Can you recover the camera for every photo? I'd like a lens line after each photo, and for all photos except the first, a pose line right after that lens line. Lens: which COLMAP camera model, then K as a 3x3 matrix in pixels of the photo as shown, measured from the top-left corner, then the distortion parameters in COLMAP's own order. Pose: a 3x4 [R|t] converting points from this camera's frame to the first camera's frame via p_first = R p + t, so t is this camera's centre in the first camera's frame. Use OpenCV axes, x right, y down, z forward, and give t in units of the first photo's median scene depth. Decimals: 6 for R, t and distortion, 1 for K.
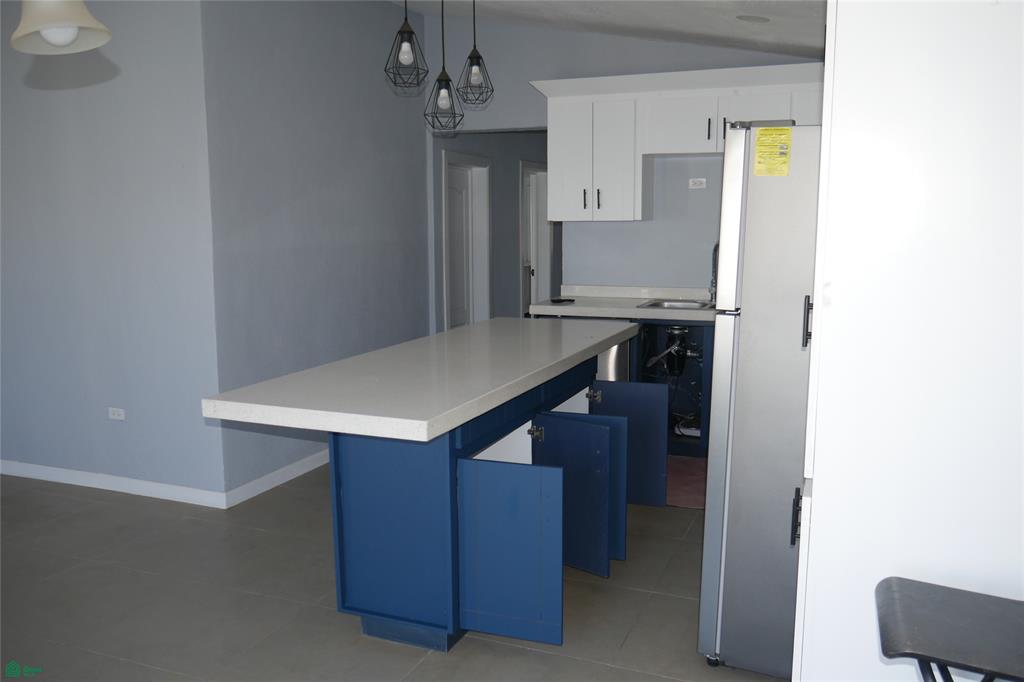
lens RADIAL K [[867.6, 0, 512.0], [0, 867.6, 341.0], [0, 0, 1]] dist [-0.002496, -0.000510]
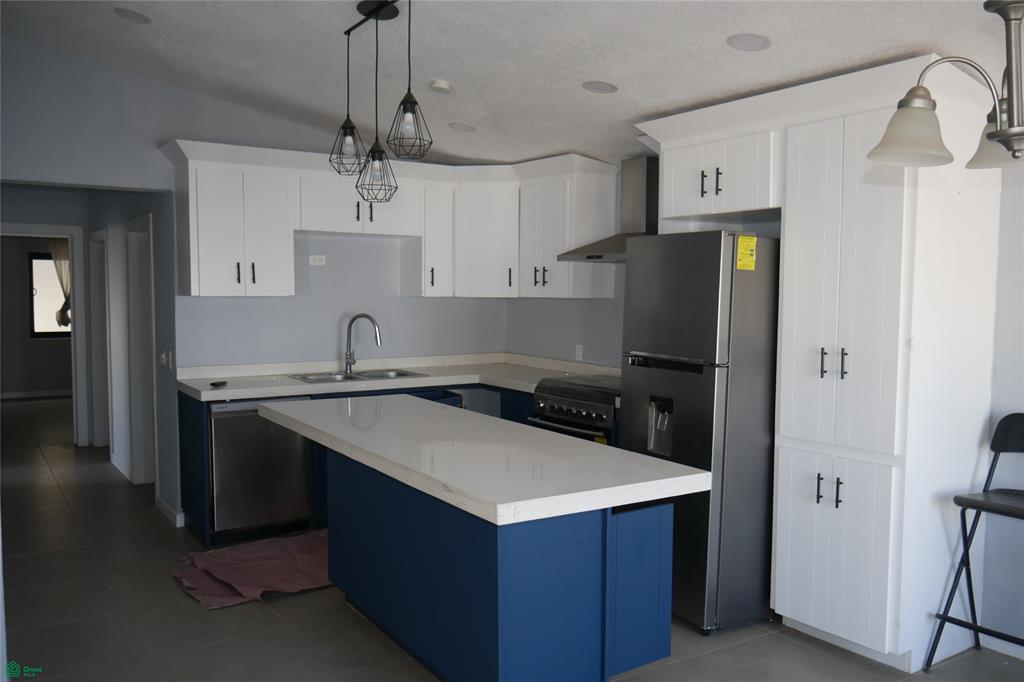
lens RADIAL K [[867.6, 0, 512.0], [0, 867.6, 341.0], [0, 0, 1]] dist [-0.002496, -0.000510]
pose [[0.589289, -0.043715, 0.806739, -0.509432], [0.110334, 0.993534, -0.026758, -0.034278], [-0.800353, 0.104779, 0.590302, 0.227035]]
